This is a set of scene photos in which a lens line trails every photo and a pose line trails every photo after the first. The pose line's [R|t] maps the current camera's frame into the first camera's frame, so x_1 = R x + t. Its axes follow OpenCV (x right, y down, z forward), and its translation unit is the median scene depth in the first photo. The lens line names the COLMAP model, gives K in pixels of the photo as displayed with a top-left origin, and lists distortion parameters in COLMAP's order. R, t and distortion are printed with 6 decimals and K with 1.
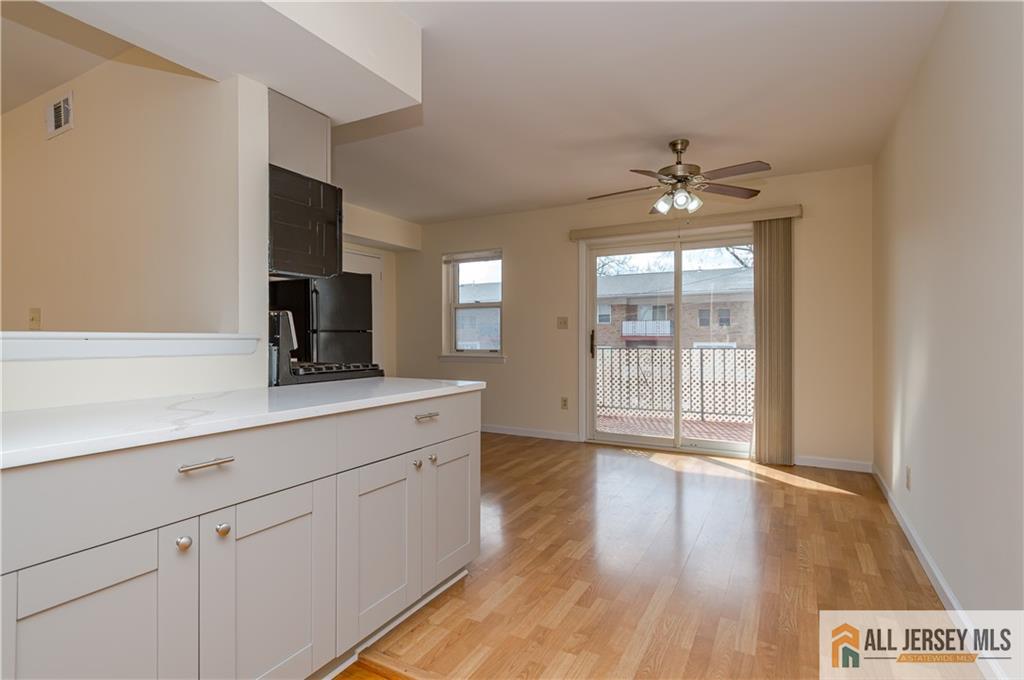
lens RADIAL K [[501.3, 0, 511.9], [0, 501.3, 338.2], [0, 0, 1]] dist [0.007855, -0.000872]
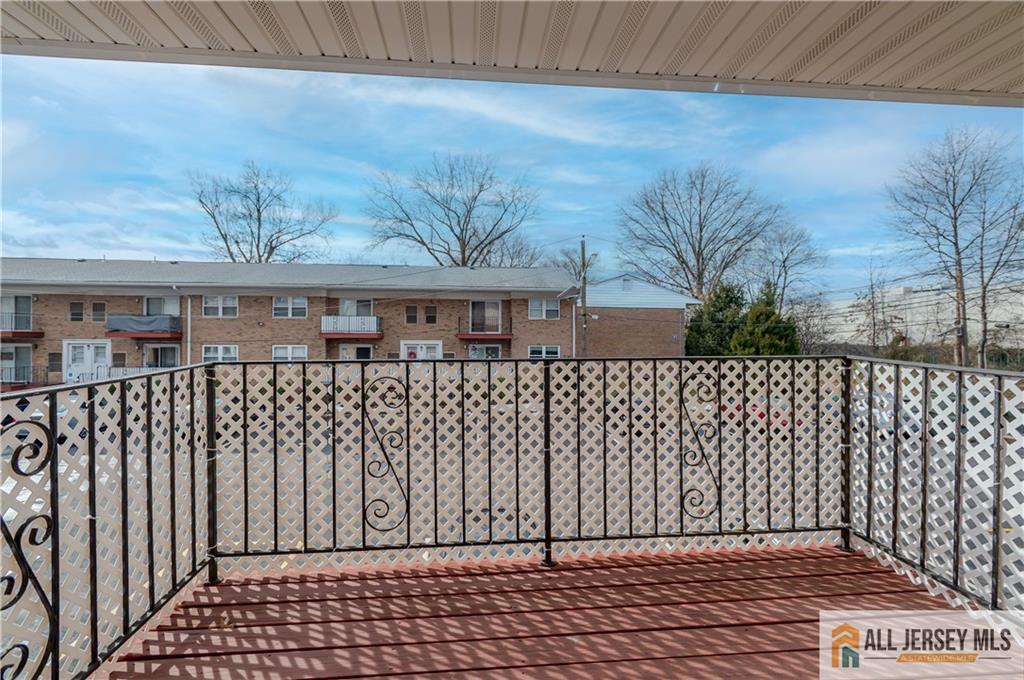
lens RADIAL K [[473.9, 0, 508.7], [0, 473.9, 339.4], [0, 0, 1]] dist [0.002771, 0.000188]
pose [[0.829801, 0.002053, 0.558056, 0.034821], [-0.005790, 0.999971, 0.004930, 0.000640], [-0.558030, -0.007322, 0.829789, 0.153064]]
